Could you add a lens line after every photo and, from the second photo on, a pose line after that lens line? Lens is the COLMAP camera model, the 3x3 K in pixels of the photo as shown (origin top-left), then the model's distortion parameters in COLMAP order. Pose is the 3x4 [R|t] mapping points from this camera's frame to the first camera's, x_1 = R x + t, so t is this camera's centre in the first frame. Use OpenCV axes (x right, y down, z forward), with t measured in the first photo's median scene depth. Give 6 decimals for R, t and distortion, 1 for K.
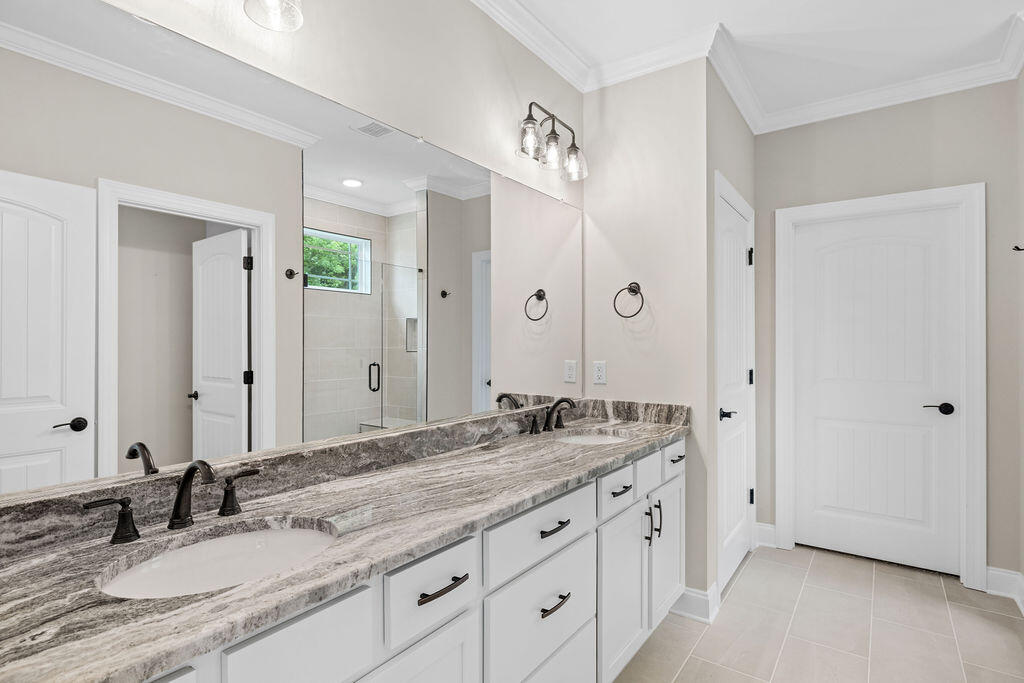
lens RADIAL K [[512.0, 0, 510.0], [0, 512.0, 345.6], [0, 0, 1]] dist [0.019650, 0.000337]
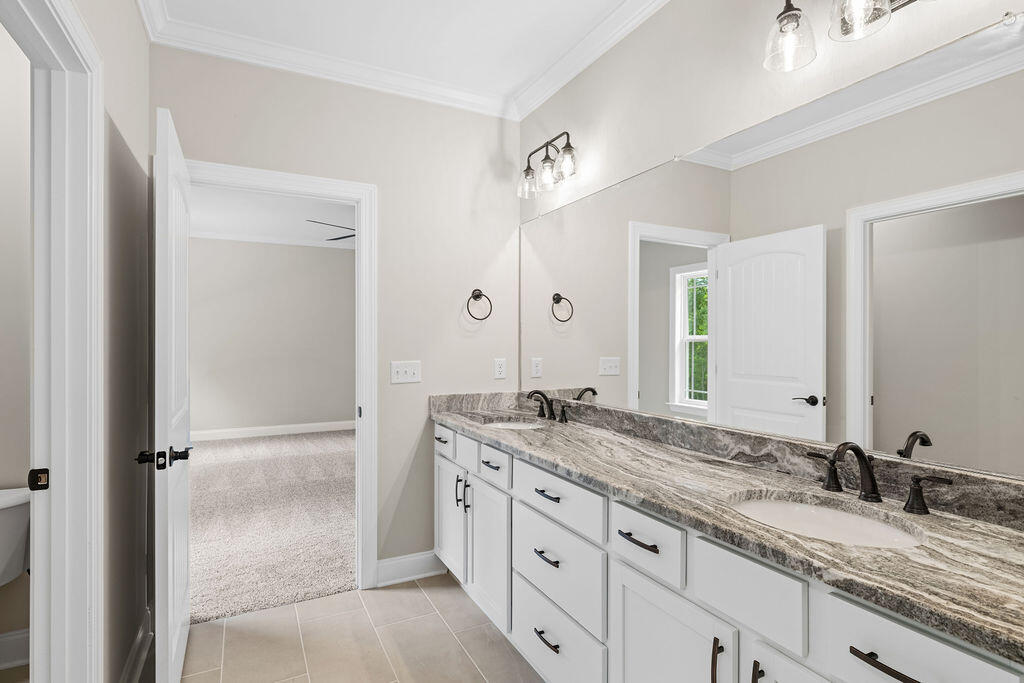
lens RADIAL K [[512.0, 0, 511.4], [0, 512.0, 342.7], [0, 0, 1]] dist [0.019650, 0.000337]
pose [[-0.447319, 0.001935, -0.894372, 0.966790], [0.001739, 0.999998, 0.001293, -0.005507], [0.894373, -0.000977, -0.447322, 1.171263]]
